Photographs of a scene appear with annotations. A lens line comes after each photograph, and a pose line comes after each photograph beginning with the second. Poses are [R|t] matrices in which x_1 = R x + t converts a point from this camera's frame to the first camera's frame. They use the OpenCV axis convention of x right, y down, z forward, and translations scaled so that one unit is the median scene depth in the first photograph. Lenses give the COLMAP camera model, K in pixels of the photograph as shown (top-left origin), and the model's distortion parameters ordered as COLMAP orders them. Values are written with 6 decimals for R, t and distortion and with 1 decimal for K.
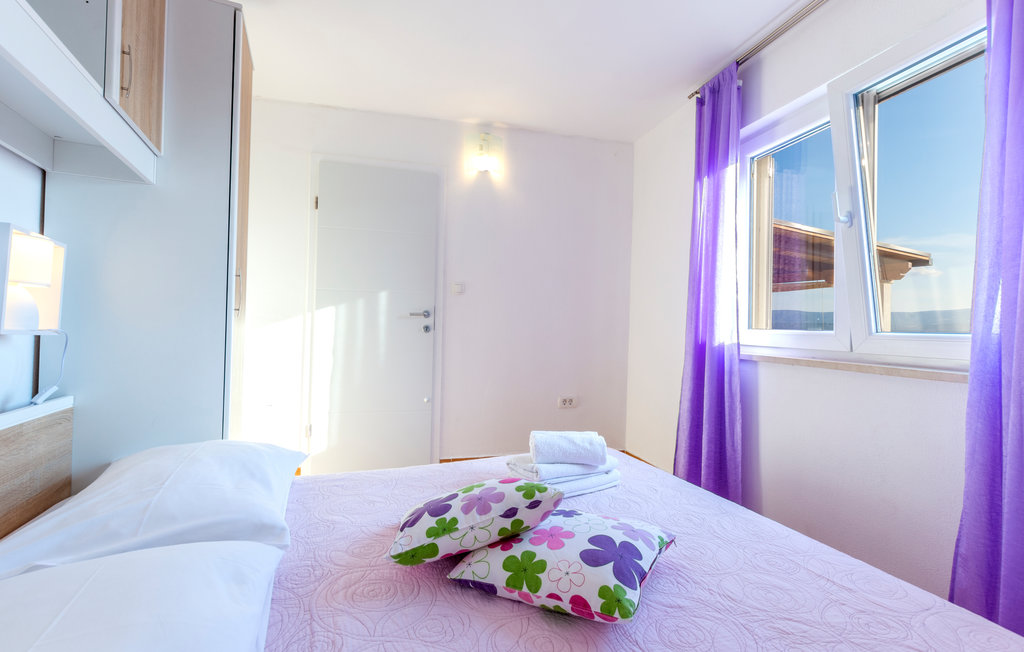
lens RADIAL K [[434.9, 0, 508.0], [0, 434.9, 319.1], [0, 0, 1]] dist [0.001766, 0.000057]
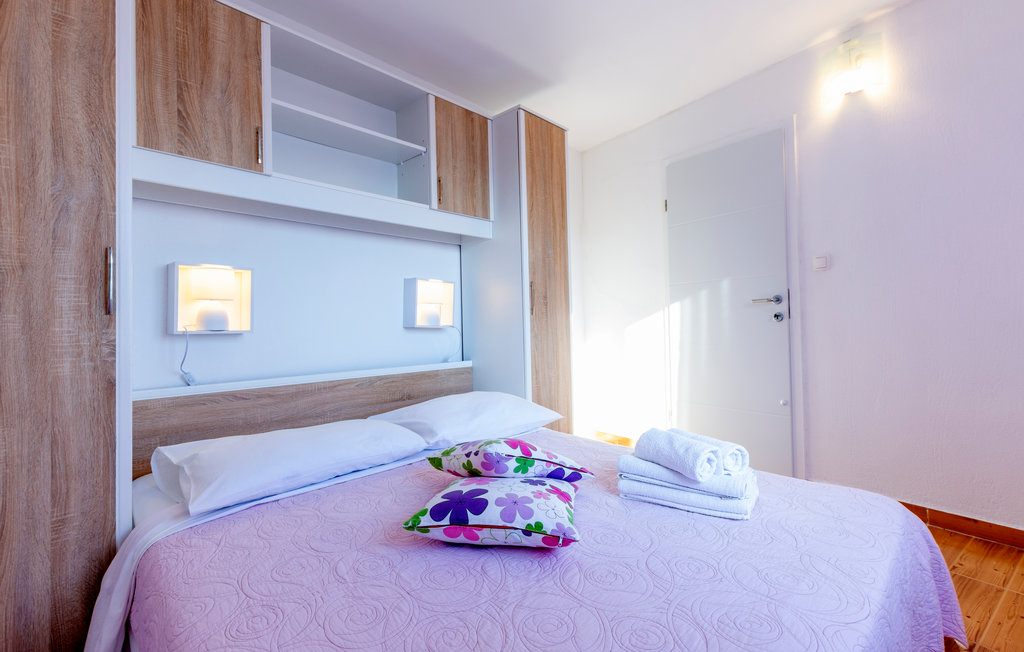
lens RADIAL K [[449.2, 0, 509.0], [0, 449.2, 319.7], [0, 0, 1]] dist [0.003711, -0.000301]
pose [[0.388930, -0.039751, -0.920409, 0.419293], [0.045171, 0.998690, -0.024044, 0.025502], [0.920159, -0.032224, 0.390216, 0.190596]]
